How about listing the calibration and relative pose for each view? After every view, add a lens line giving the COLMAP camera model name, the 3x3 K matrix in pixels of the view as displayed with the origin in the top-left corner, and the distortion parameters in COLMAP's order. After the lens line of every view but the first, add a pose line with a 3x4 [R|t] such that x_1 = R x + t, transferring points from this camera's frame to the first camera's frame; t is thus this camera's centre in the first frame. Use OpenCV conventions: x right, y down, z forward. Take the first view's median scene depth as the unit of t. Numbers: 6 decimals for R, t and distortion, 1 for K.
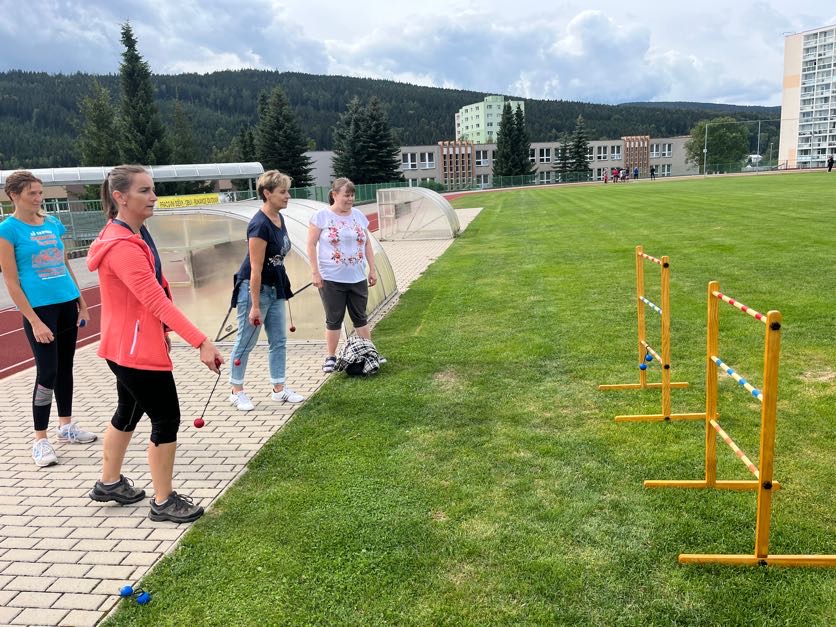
lens RADIAL K [[629.2, 0, 416.5], [0, 629.2, 316.3], [0, 0, 1]] dist [0.058386, -0.076328]
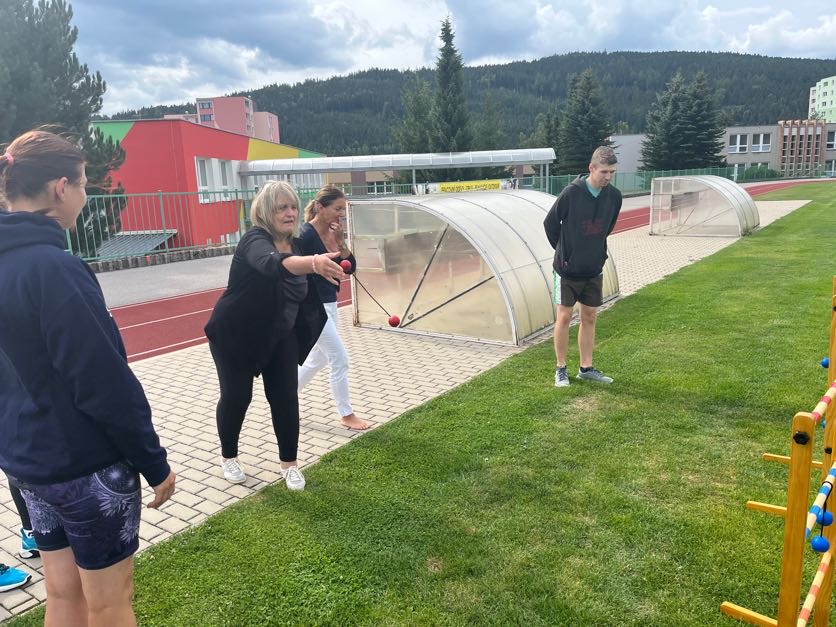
lens RADIAL K [[629.2, 0, 409.3], [0, 629.2, 311.4], [0, 0, 1]] dist [0.058386, -0.076328]
pose [[0.884282, 0.112235, -0.453263, 0.024831], [-0.105005, 0.993619, 0.041178, -0.004726], [0.454993, 0.011182, 0.890425, 0.013126]]
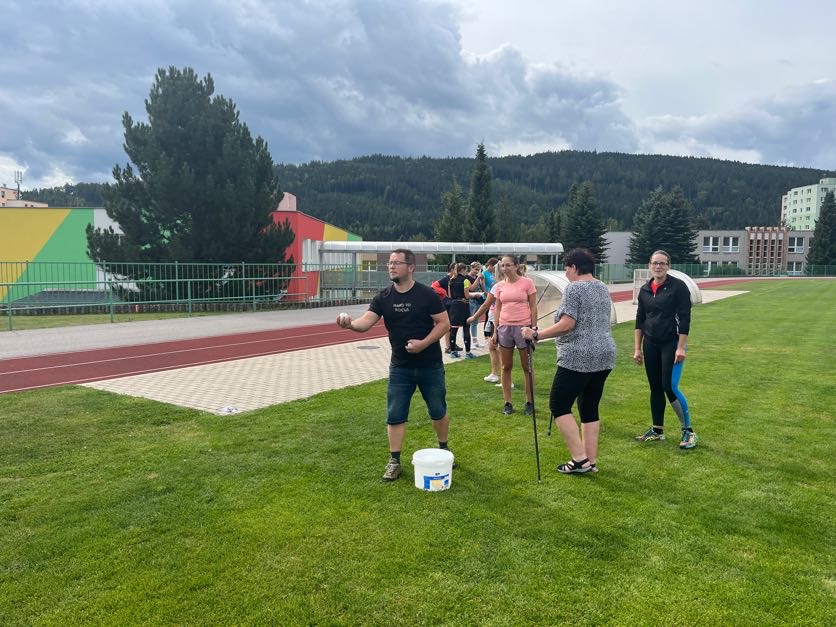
lens RADIAL K [[629.2, 0, 423.7], [0, 629.2, 316.1], [0, 0, 1]] dist [0.058386, -0.076328]
pose [[0.896415, 0.099239, -0.431963, 0.056690], [-0.147701, 0.985788, -0.080036, 0.037805], [0.417881, 0.135547, 0.898333, -0.201413]]
